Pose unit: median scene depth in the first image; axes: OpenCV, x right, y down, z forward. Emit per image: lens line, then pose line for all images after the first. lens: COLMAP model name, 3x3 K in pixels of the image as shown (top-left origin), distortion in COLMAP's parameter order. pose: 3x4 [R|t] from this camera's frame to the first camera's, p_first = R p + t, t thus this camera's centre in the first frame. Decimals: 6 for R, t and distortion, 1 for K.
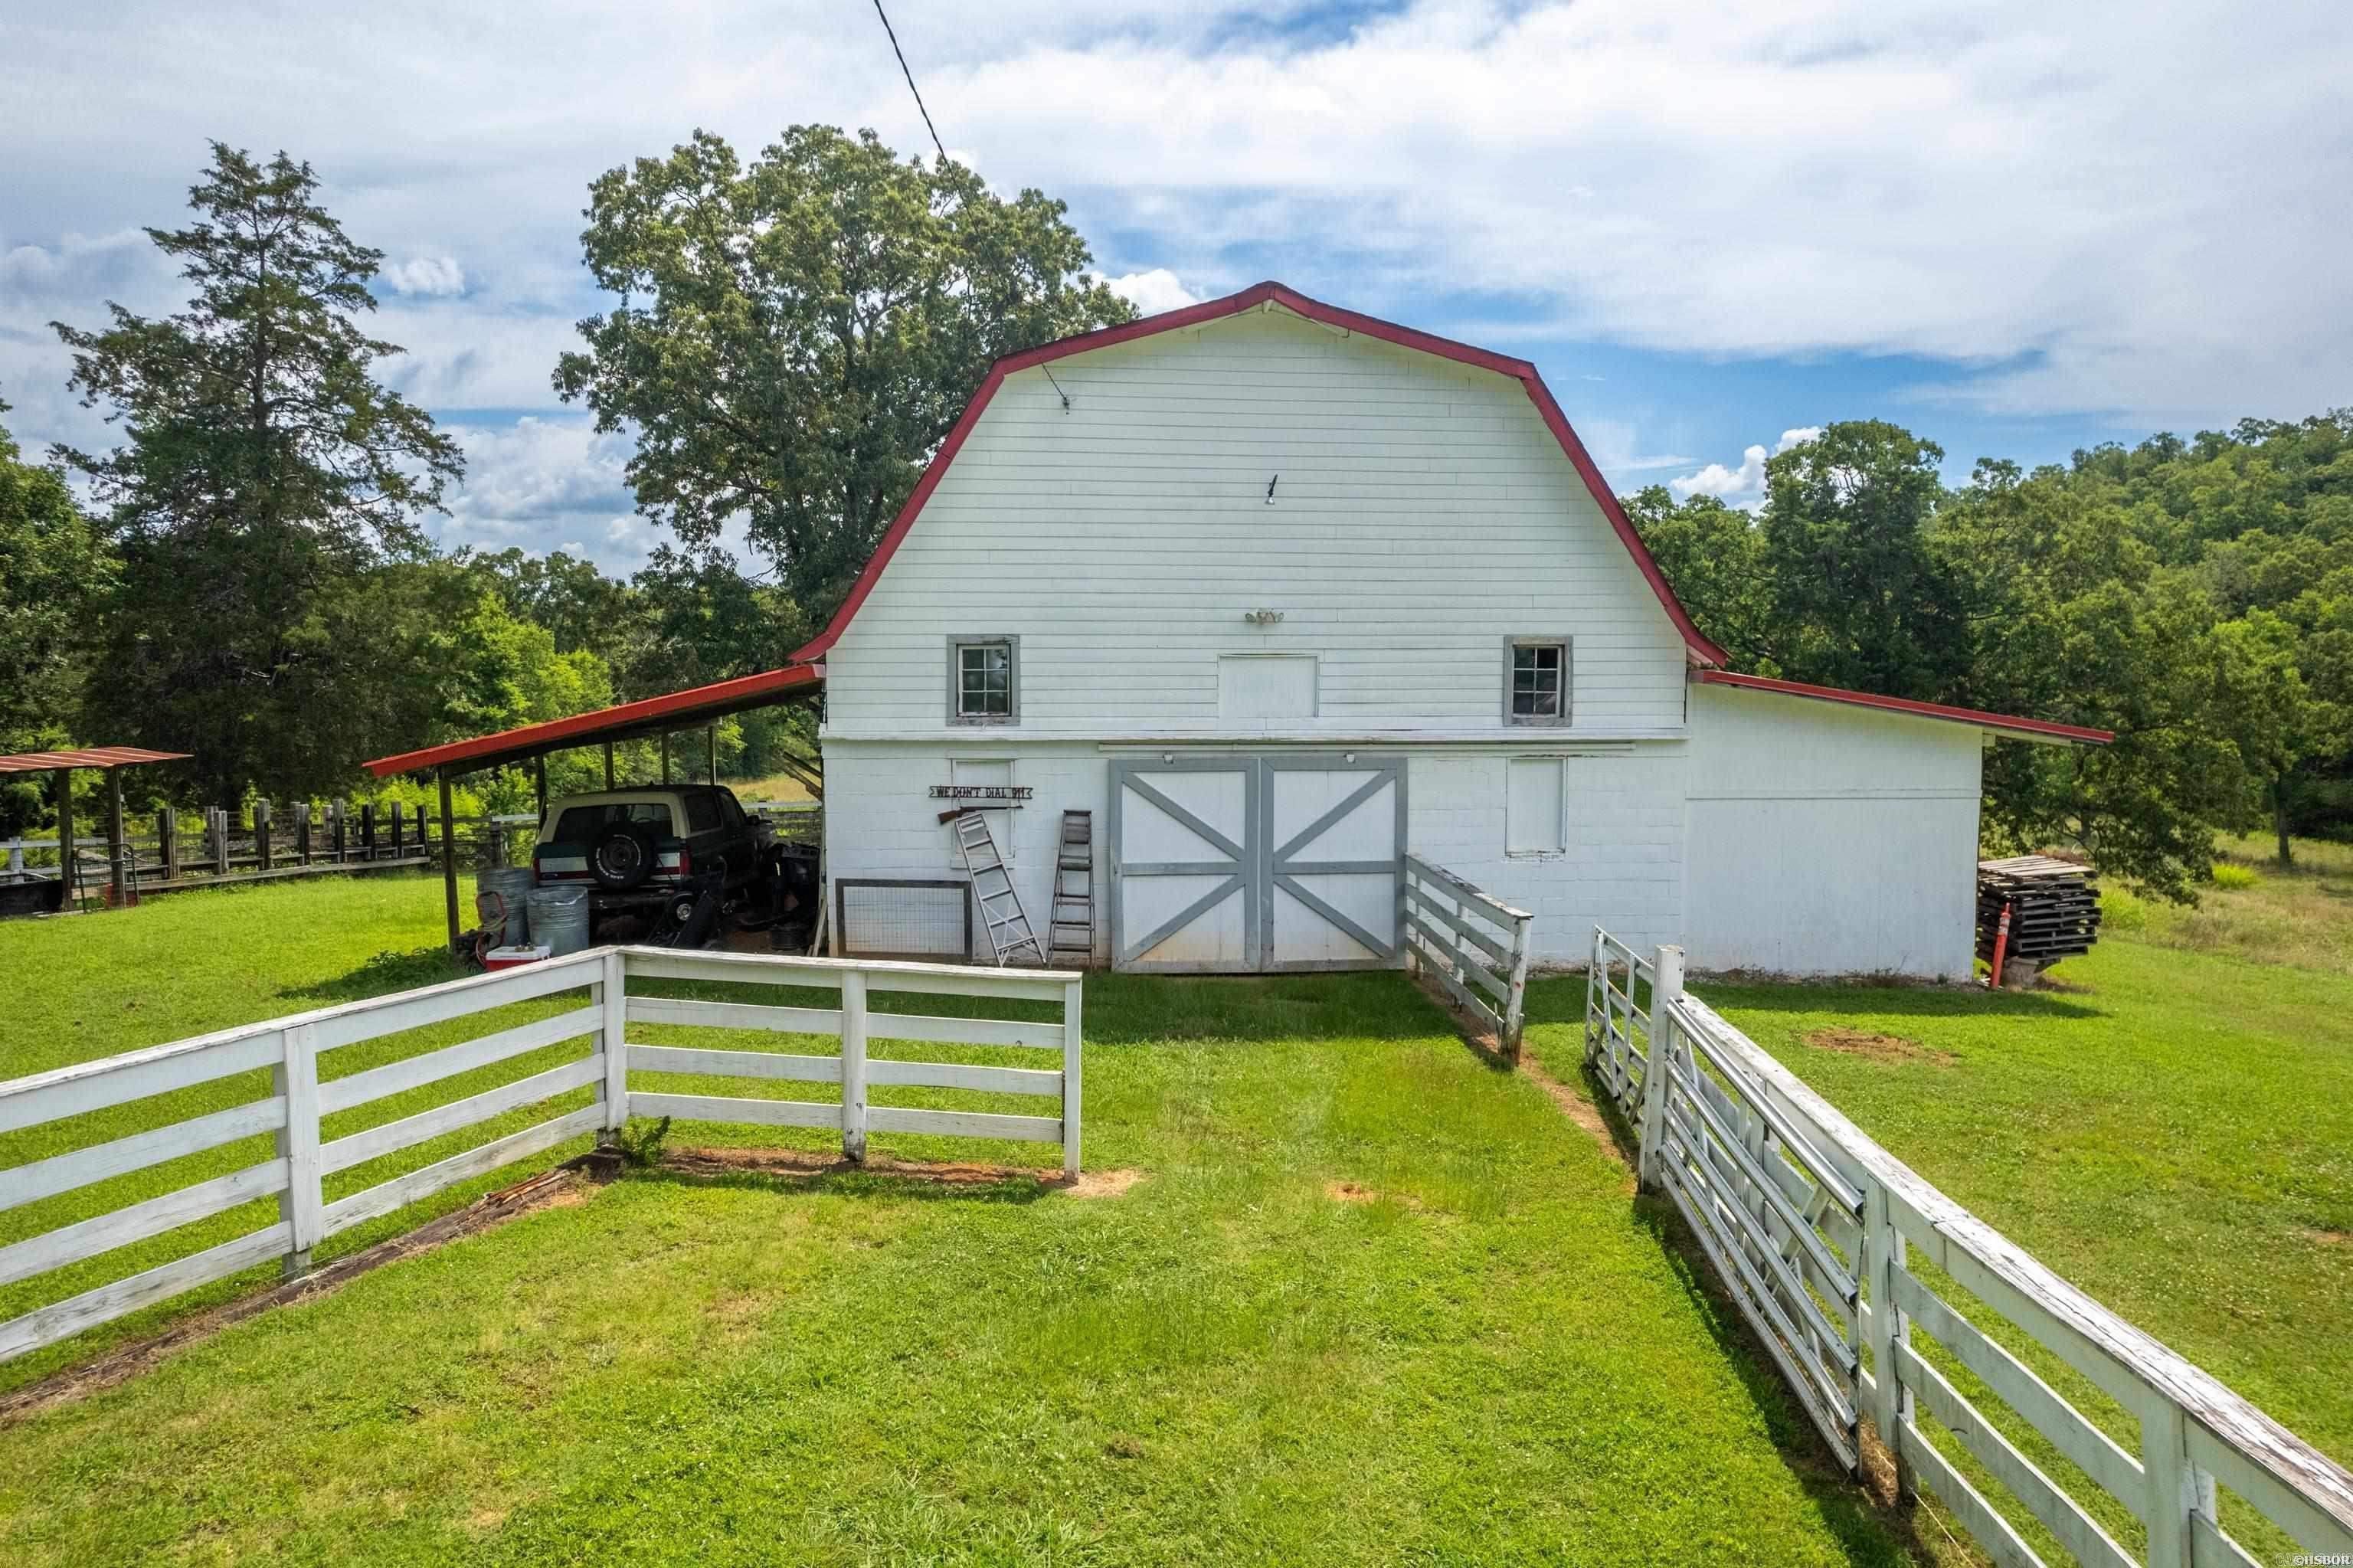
lens RADIAL K [[1497.6, 0, 1172.7], [0, 1497.6, 780.8], [0, 0, 1]] dist [-0.024753, -0.001622]
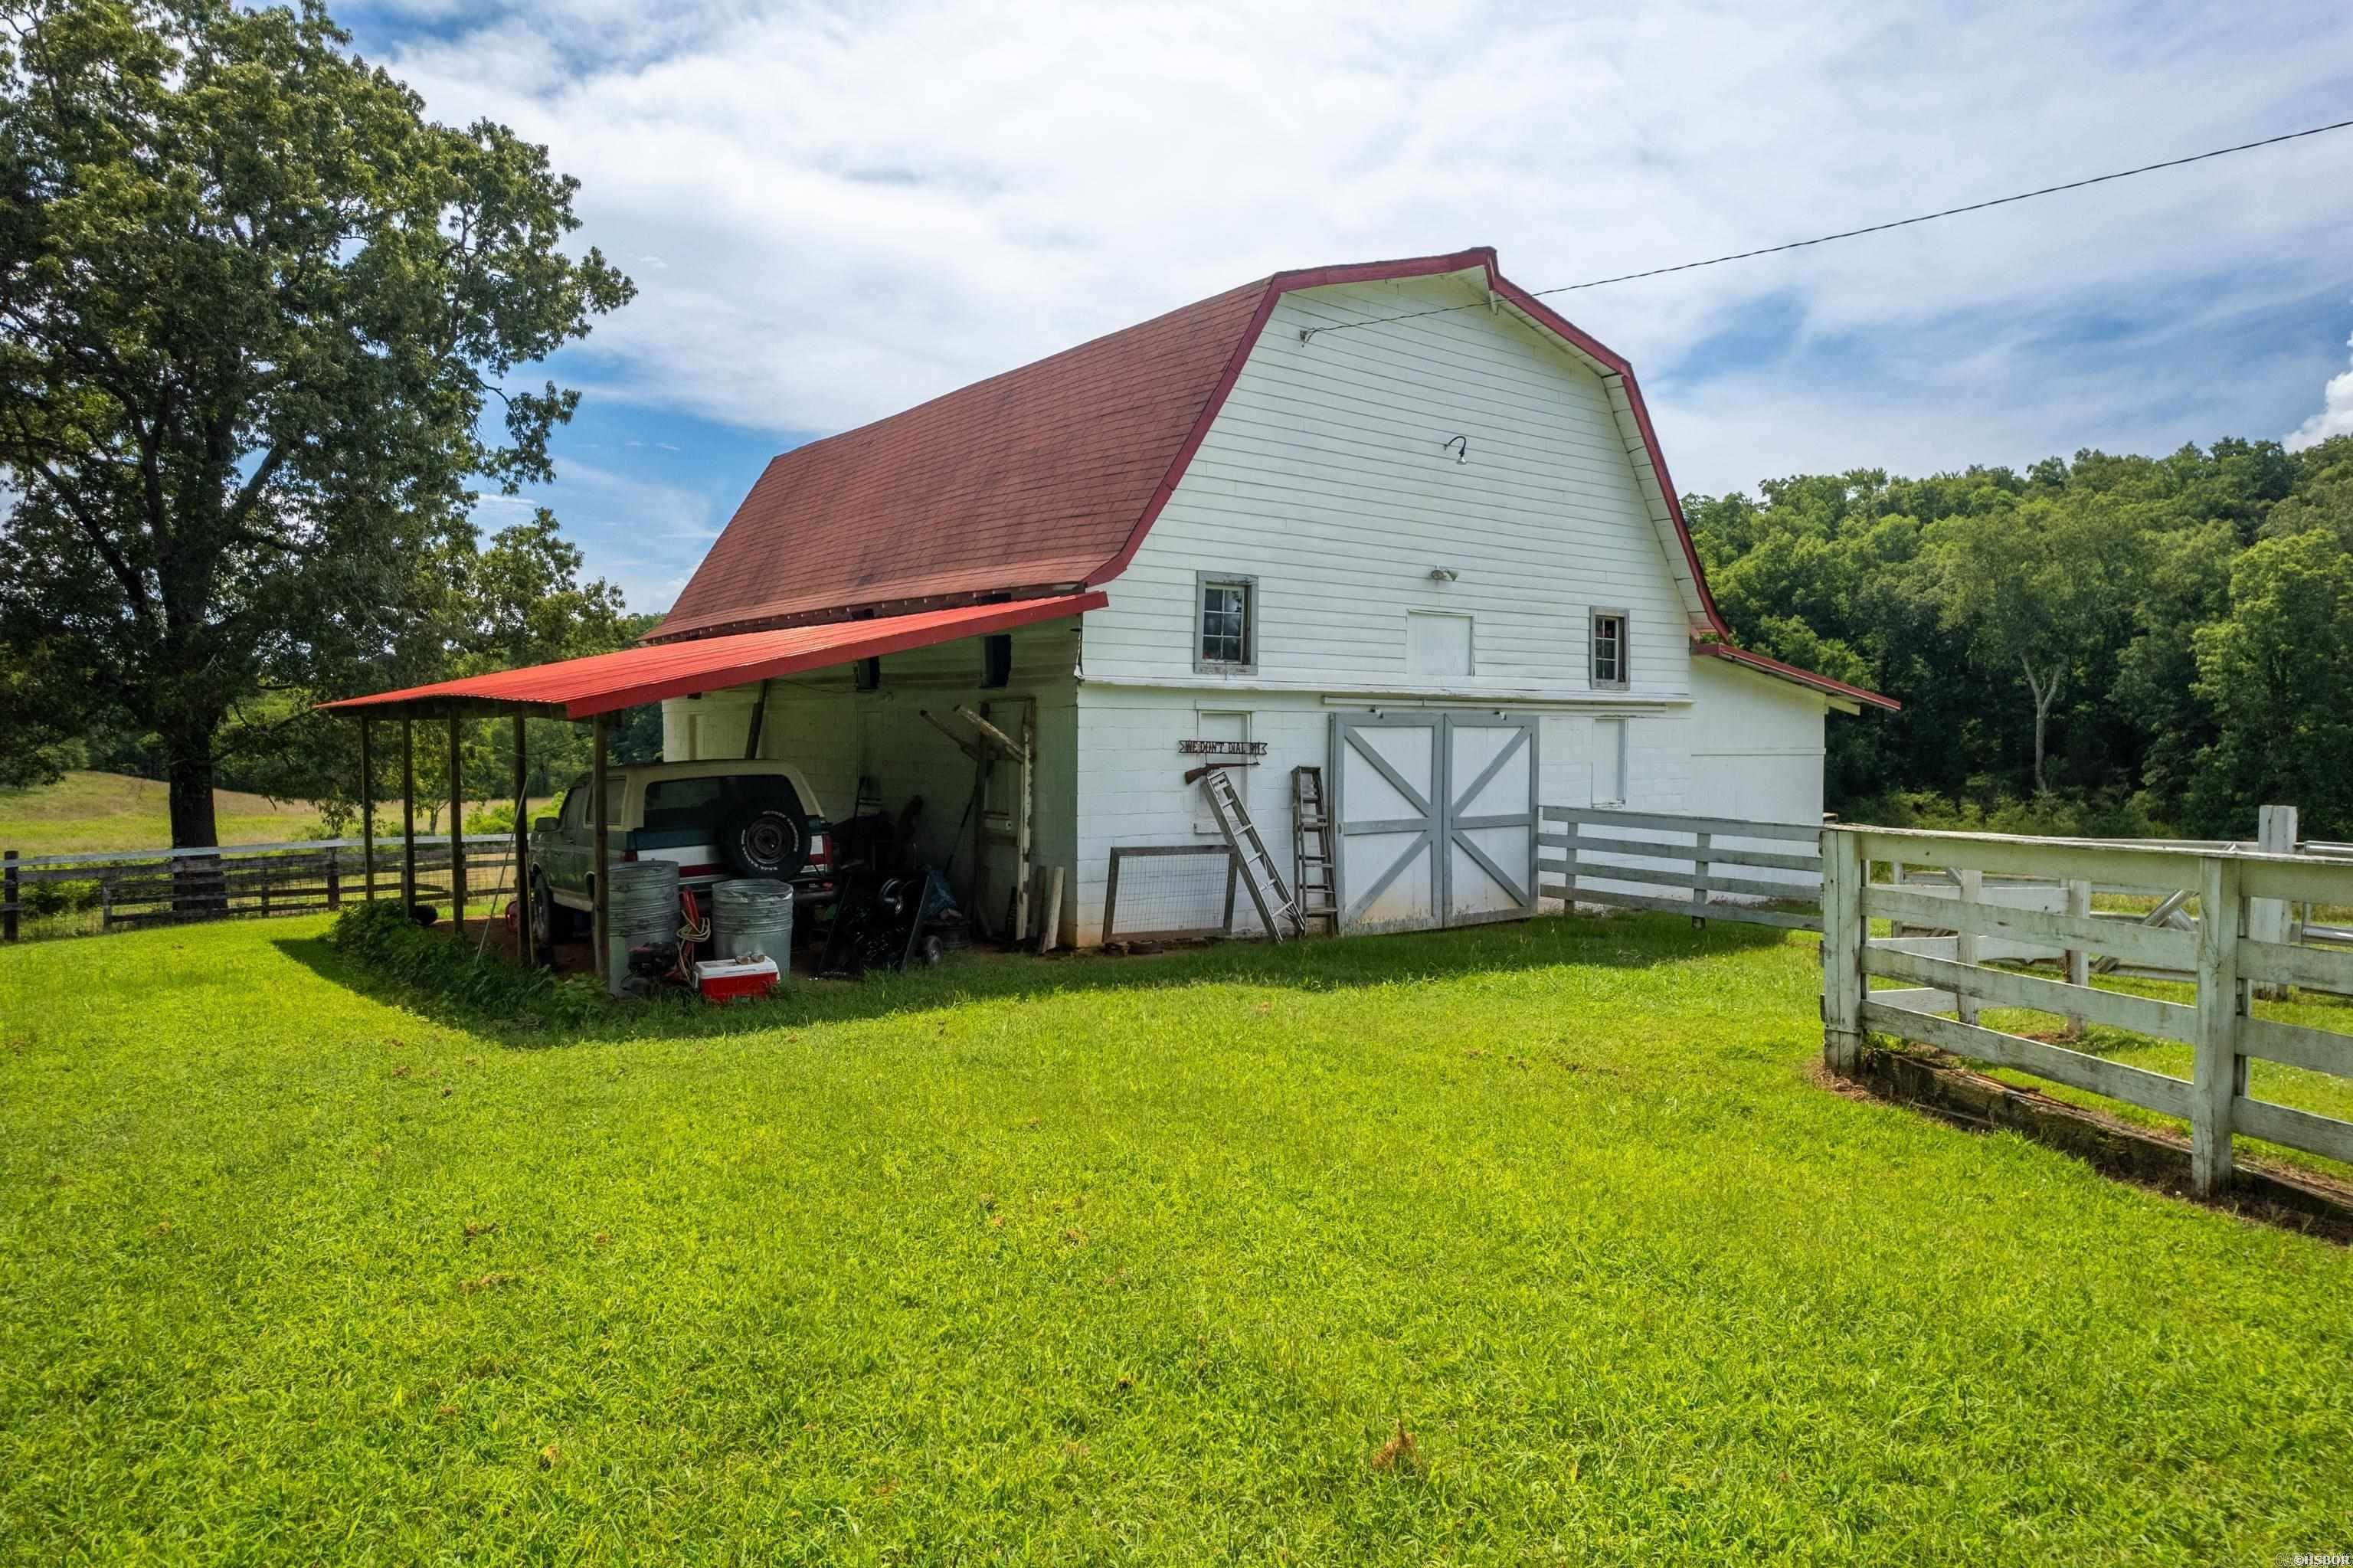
lens RADIAL K [[1497.6, 0, 1172.8], [0, 1497.6, 786.3], [0, 0, 1]] dist [-0.024753, -0.001622]
pose [[0.829935, -0.016480, 0.557616, -0.655133], [0.041159, 0.998648, -0.031746, 0.058218], [-0.556339, 0.049298, 0.829492, 0.265573]]
